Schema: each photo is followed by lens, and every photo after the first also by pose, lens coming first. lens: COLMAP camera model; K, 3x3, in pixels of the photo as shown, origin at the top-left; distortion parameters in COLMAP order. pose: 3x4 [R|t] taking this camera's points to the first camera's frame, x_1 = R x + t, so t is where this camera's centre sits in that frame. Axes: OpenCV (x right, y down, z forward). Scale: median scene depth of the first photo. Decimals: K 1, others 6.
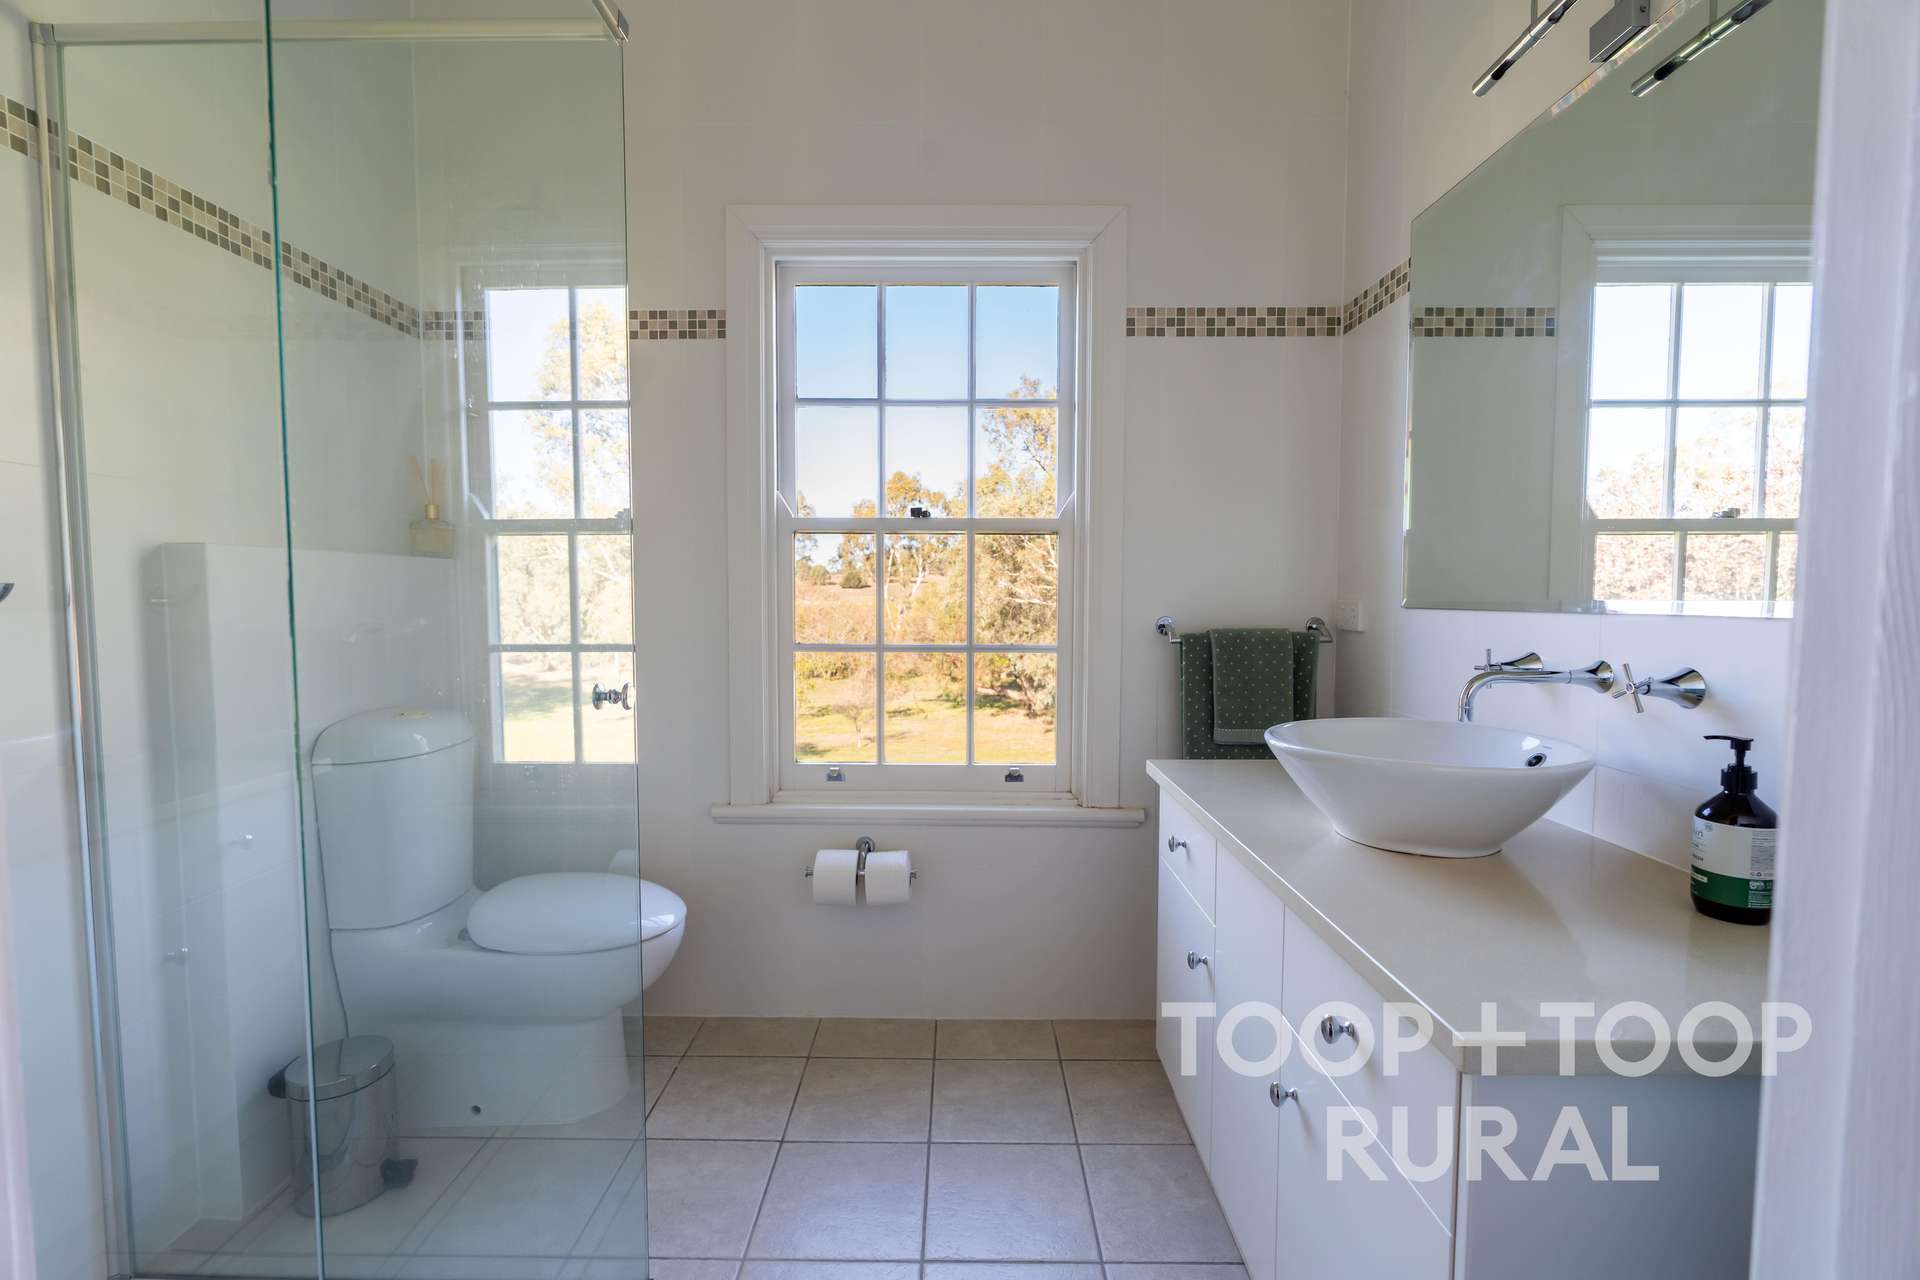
lens RADIAL K [[838.3, 0, 954.4], [0, 838.3, 641.6], [0, 0, 1]] dist [0.001320, 0.000319]
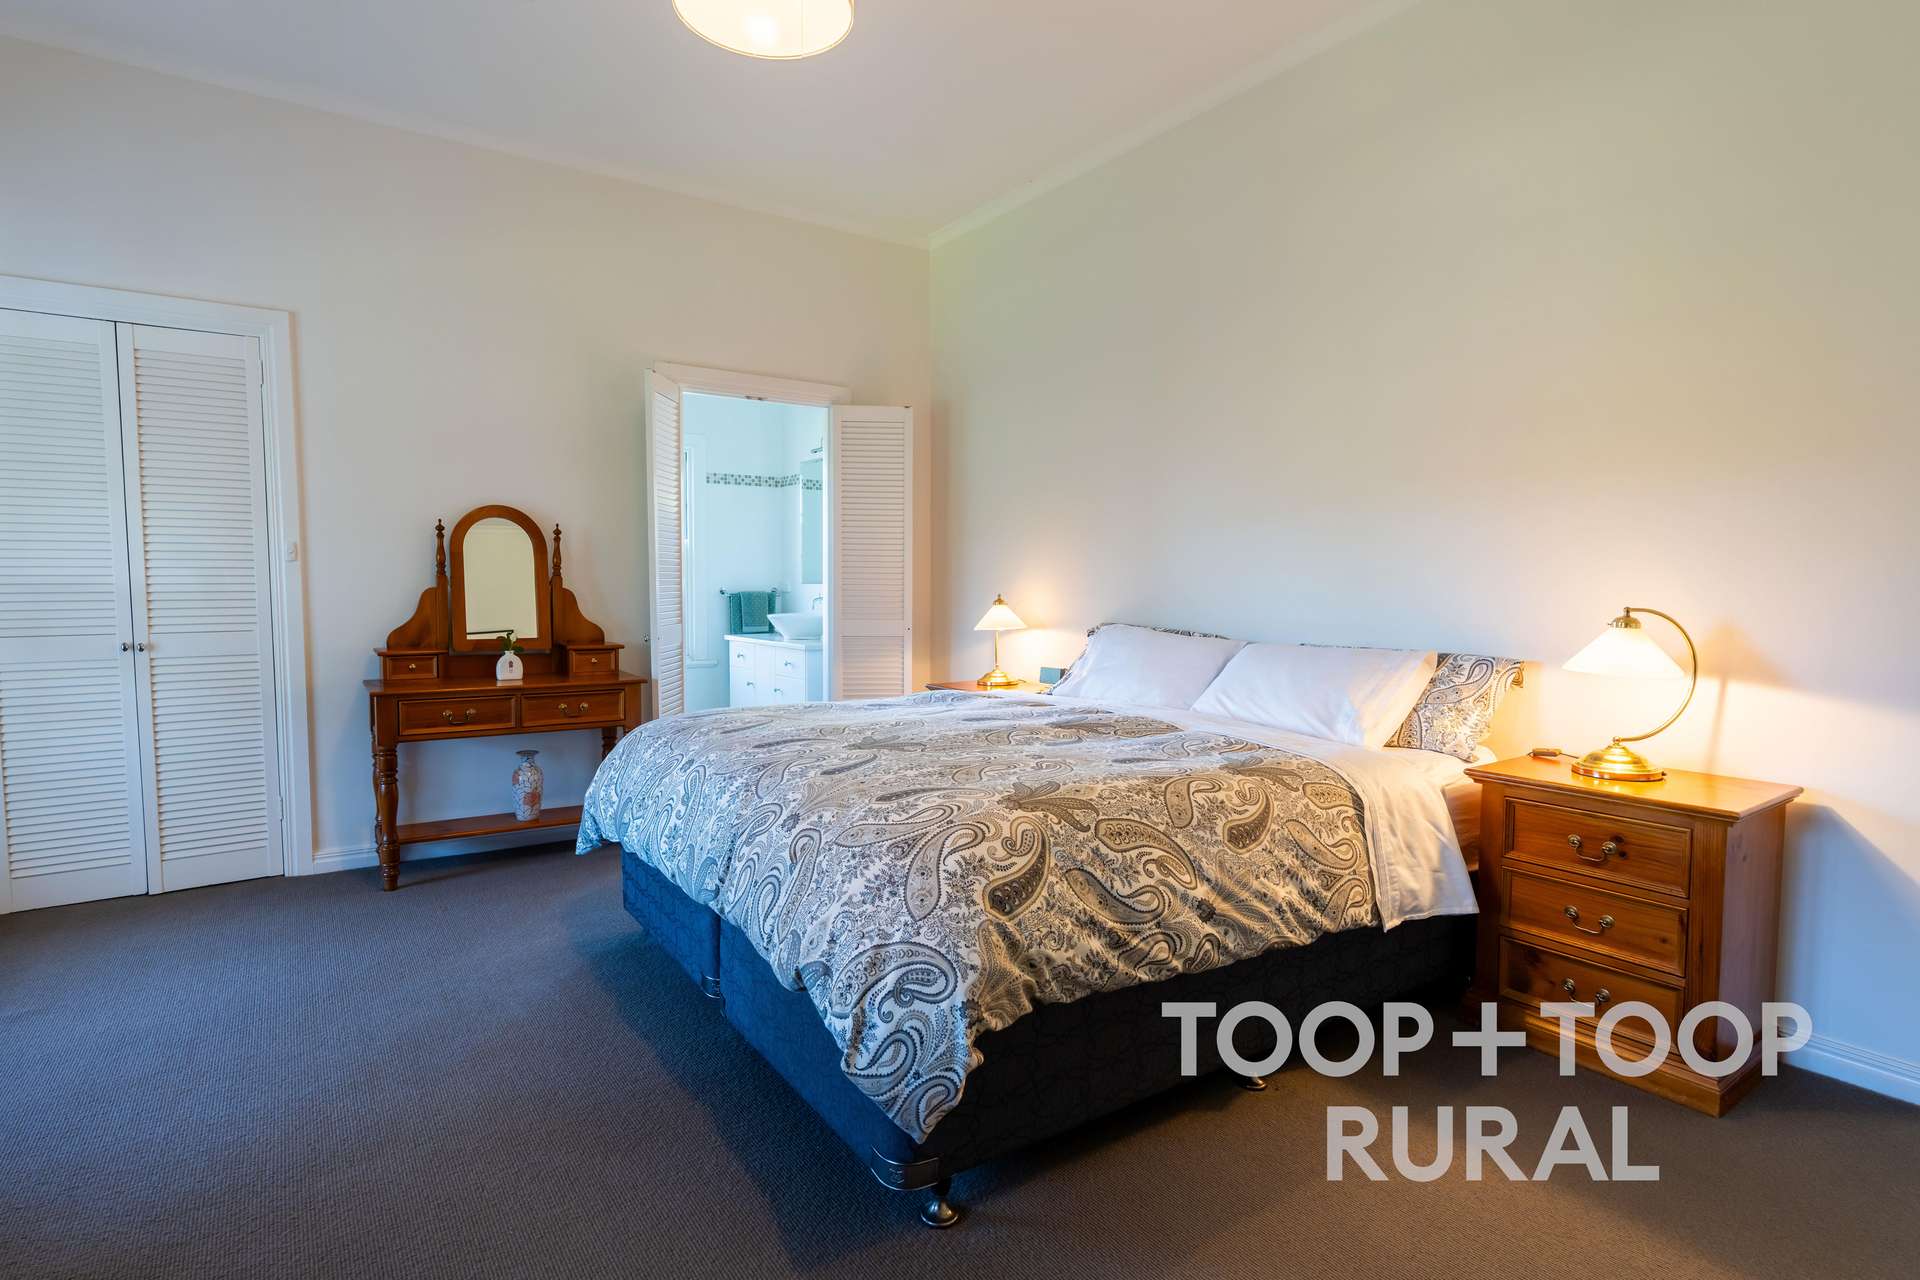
lens RADIAL K [[990.6, 0, 958.8], [0, 990.6, 633.1], [0, 0, 1]] dist [-0.000623, -0.000007]
pose [[0.814920, -0.028565, 0.578869, -0.996934], [0.013877, 0.999460, 0.029784, 0.033274], [-0.579407, -0.016238, 0.814877, -2.084855]]
